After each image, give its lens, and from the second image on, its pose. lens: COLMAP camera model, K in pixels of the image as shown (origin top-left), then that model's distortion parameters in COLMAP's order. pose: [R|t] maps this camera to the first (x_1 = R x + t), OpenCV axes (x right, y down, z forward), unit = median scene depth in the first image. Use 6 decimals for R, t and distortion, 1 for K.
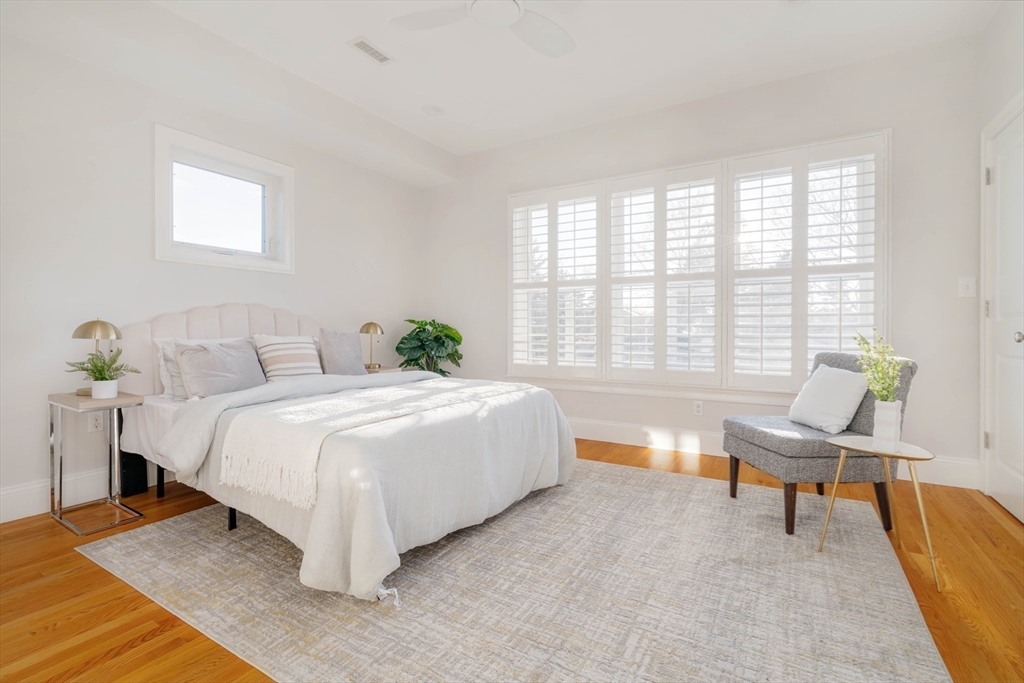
lens RADIAL K [[462.2, 0, 515.4], [0, 462.2, 332.7], [0, 0, 1]] dist [-0.002411, -0.000248]
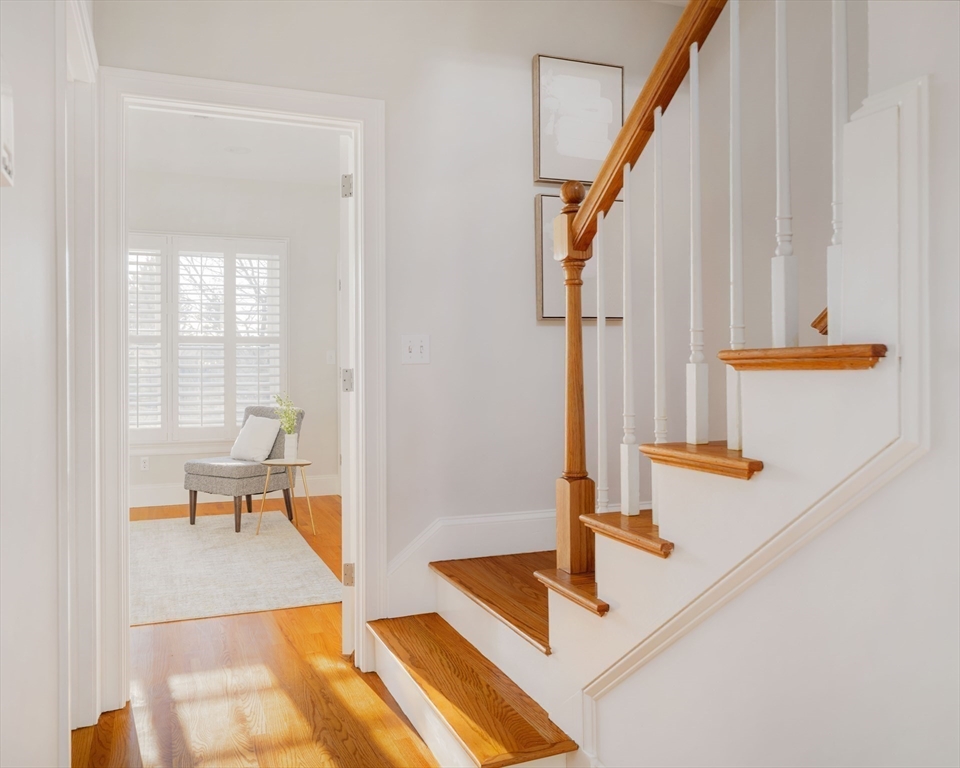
lens RADIAL K [[809.4, 0, 479.3], [0, 809.4, 367.3], [0, 0, 1]] dist [-0.007570, -0.002153]
pose [[0.602296, -0.003346, 0.798266, -0.905826], [0.009563, 0.999950, -0.003024, -0.063994], [-0.798216, 0.009455, 0.602297, -1.060676]]
